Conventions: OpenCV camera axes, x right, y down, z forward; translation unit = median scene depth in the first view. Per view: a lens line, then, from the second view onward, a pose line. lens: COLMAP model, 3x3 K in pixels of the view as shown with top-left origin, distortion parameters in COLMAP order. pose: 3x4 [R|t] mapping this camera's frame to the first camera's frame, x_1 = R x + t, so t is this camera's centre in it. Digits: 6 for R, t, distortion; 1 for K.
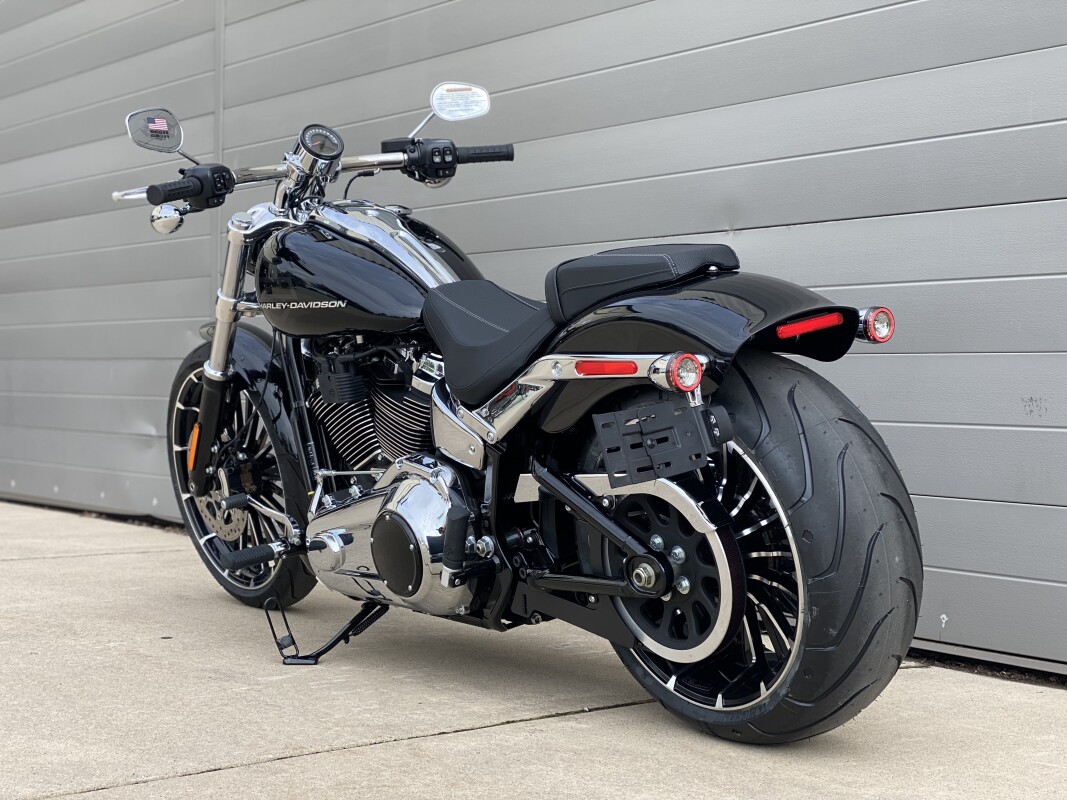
lens RADIAL K [[1588.7, 0, 533.5], [0, 1588.7, 400.0], [0, 0, 1]] dist [0.153069, -0.333729]
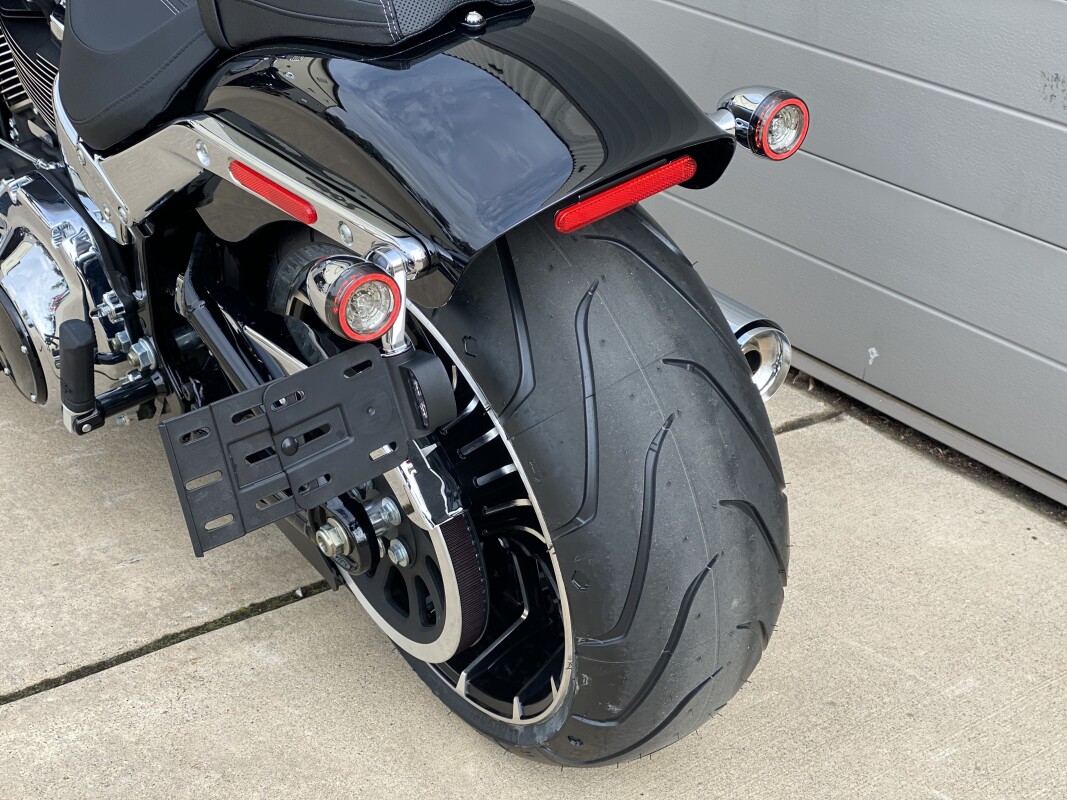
lens RADIAL K [[1588.7, 0, 533.5], [0, 1588.7, 400.0], [0, 0, 1]] dist [0.153069, -0.333729]
pose [[0.998536, 0.053187, 0.009838, 0.142715], [-0.051990, 0.893597, 0.445849, -0.219182], [0.014922, -0.445708, 0.895054, 0.508026]]
